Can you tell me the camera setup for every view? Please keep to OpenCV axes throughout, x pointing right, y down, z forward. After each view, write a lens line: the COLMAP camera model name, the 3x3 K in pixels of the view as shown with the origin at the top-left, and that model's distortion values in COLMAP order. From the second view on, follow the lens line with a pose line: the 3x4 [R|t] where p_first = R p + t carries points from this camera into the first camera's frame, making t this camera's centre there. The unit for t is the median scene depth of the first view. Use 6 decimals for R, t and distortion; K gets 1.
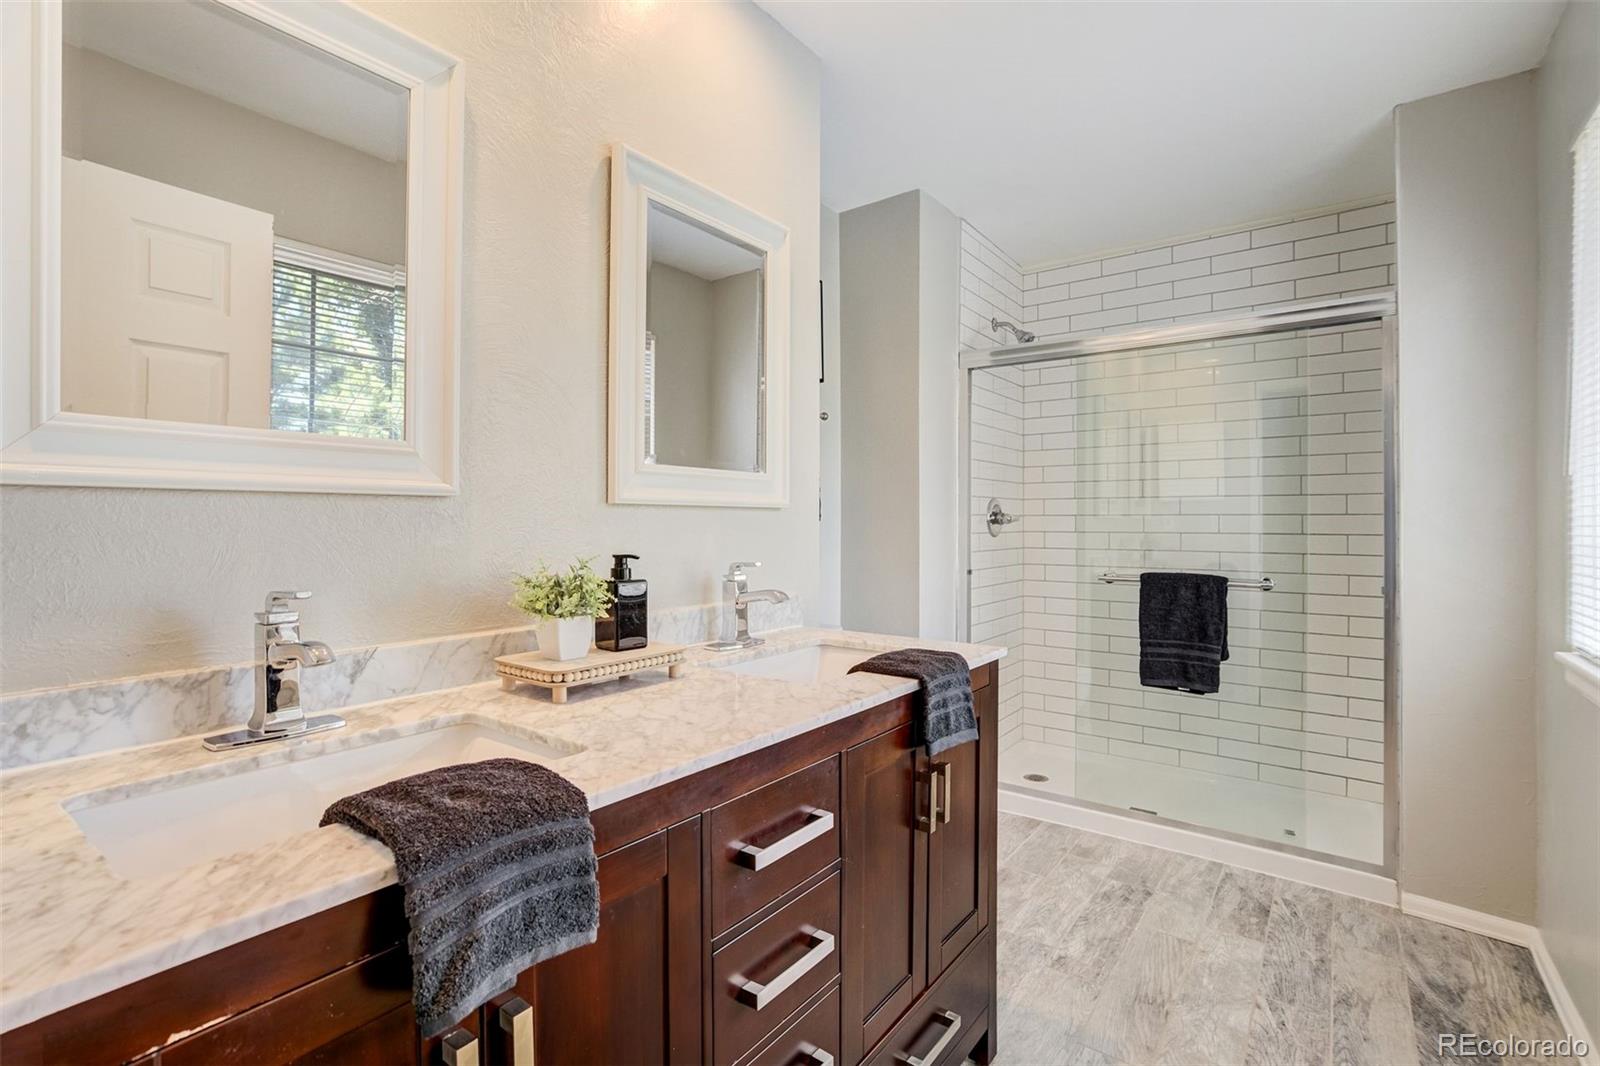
lens RADIAL K [[751.4, 0, 810.9], [0, 751.4, 524.2], [0, 0, 1]] dist [-0.042311, 0.013589]
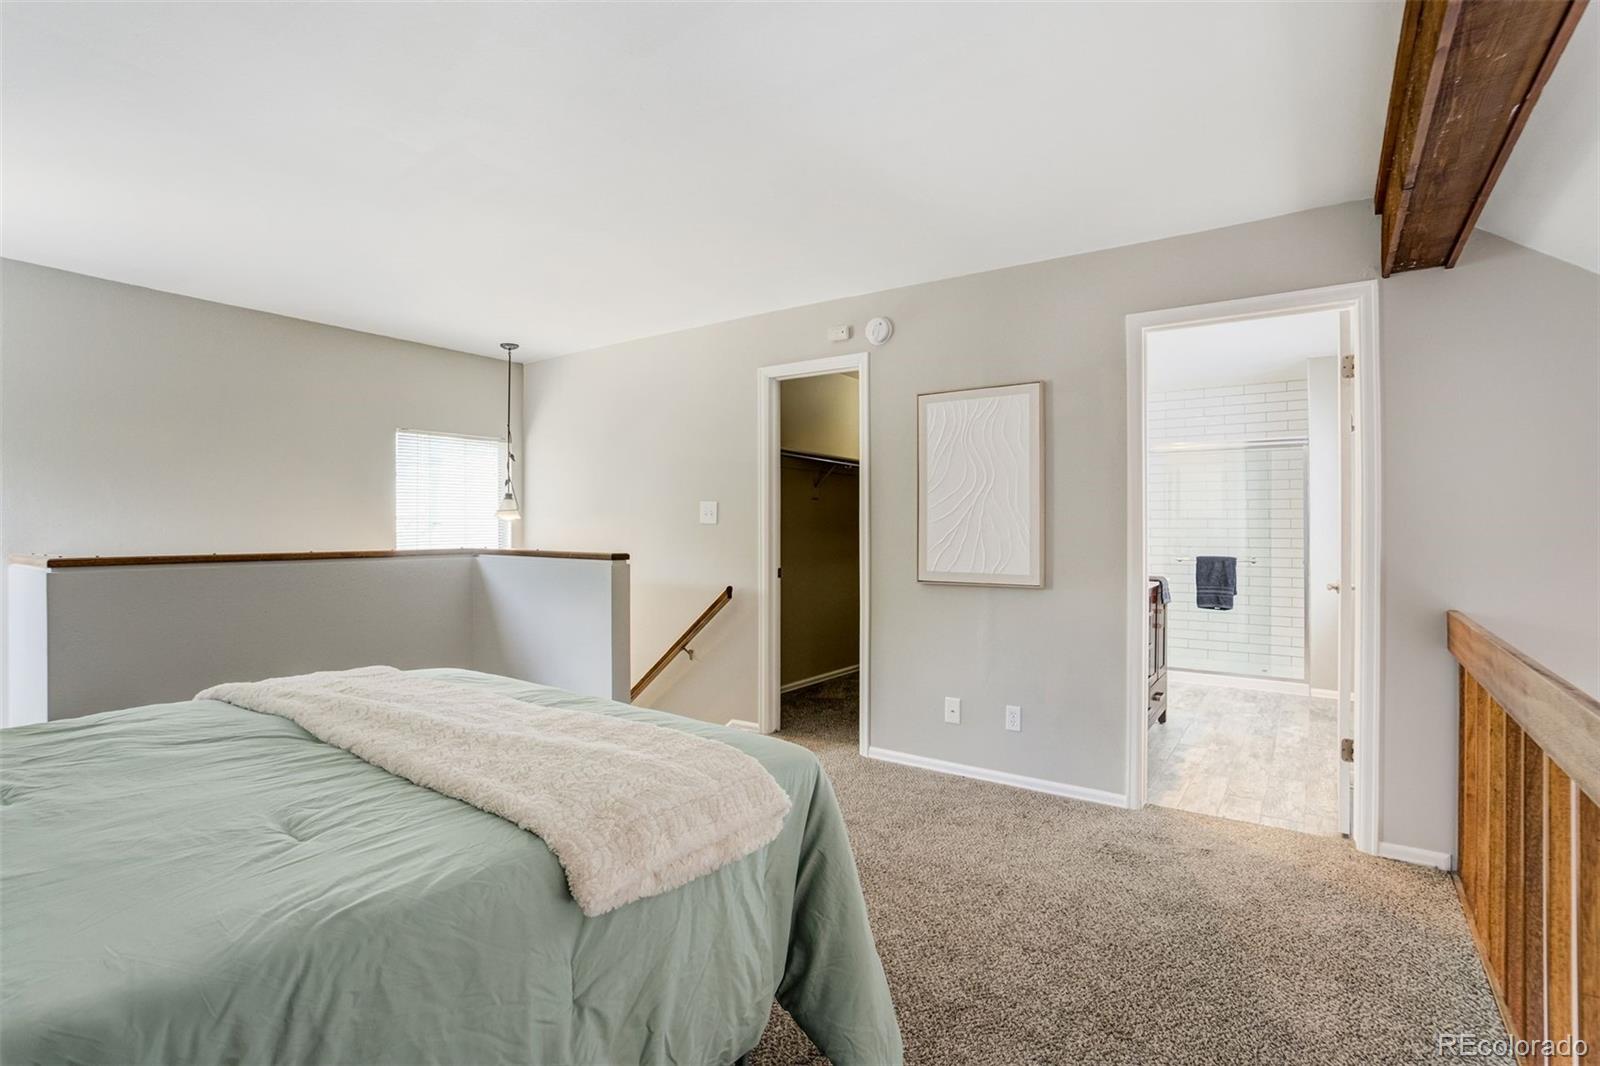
lens RADIAL K [[751.4, 0, 793.9], [0, 751.4, 524.9], [0, 0, 1]] dist [-0.042311, 0.013589]
pose [[0.999827, -0.000072, 0.018587, -0.798197], [0.000059, 1.000000, 0.000704, -0.028950], [-0.018588, -0.000703, 0.999827, -1.185937]]
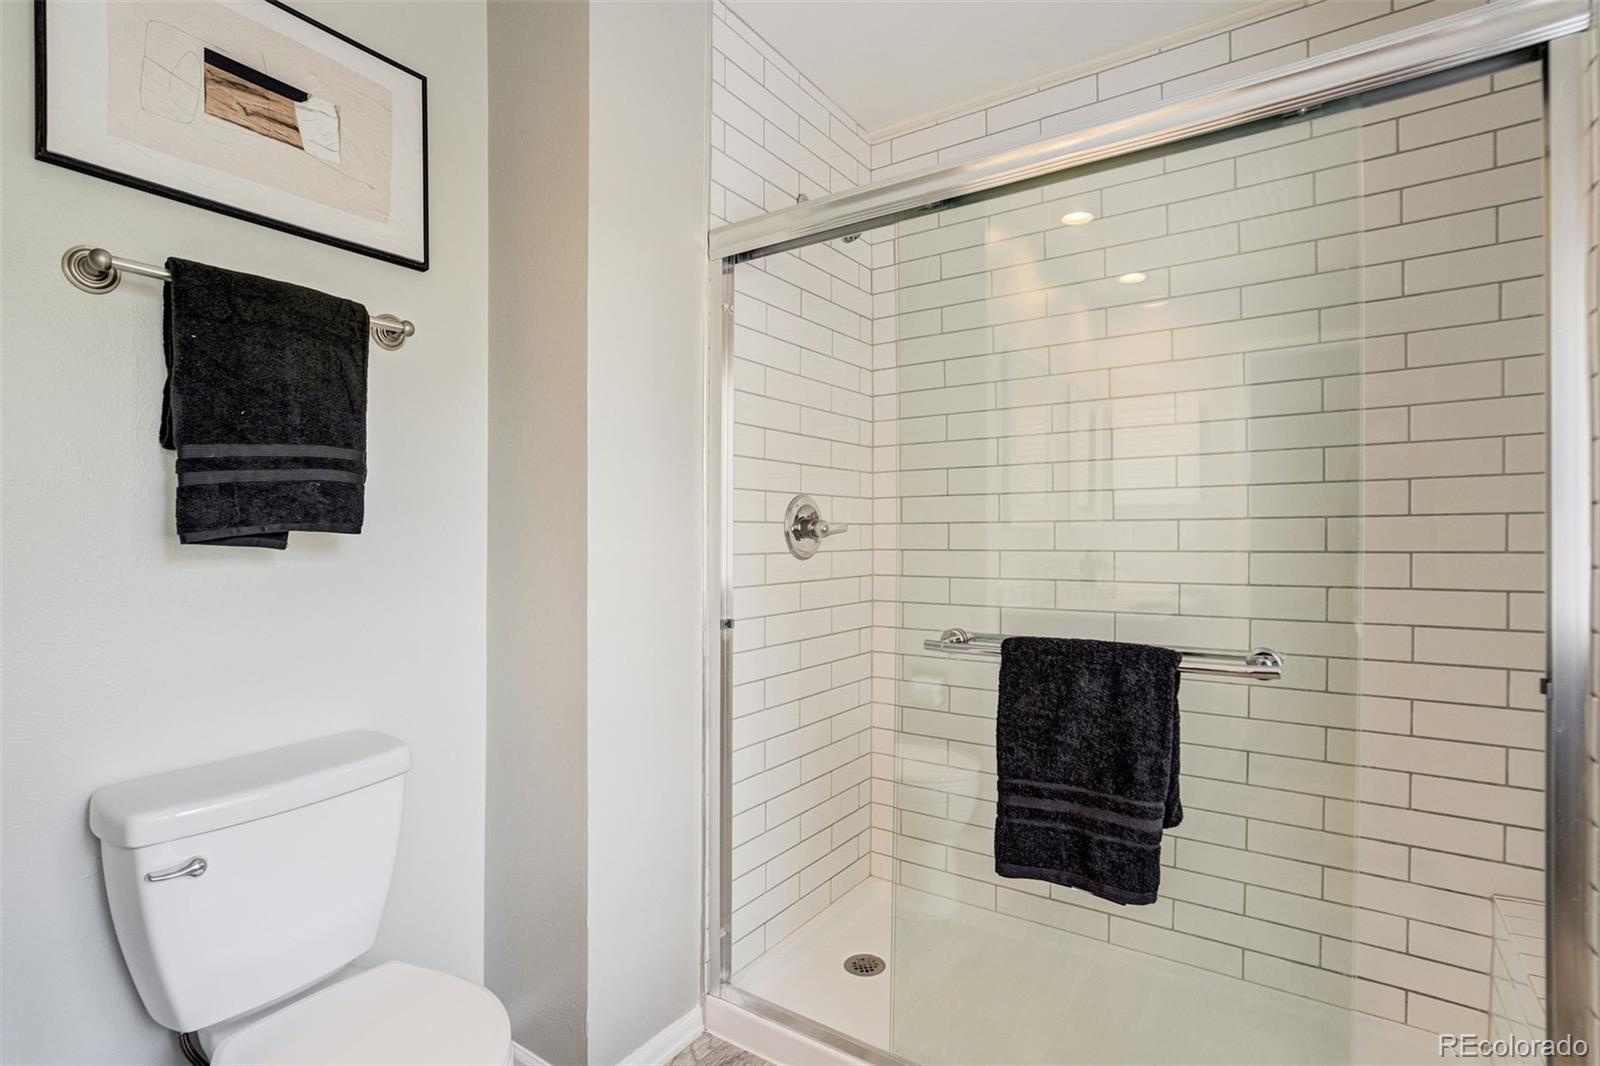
lens RADIAL K [[751.4, 0, 792.3], [0, 751.4, 544.5], [0, 0, 1]] dist [-0.042311, 0.013589]
pose [[0.999955, -0.004254, -0.008431, 0.318842], [0.004332, 0.999948, 0.009189, -0.000536], [0.008392, -0.009225, 0.999922, 0.526027]]
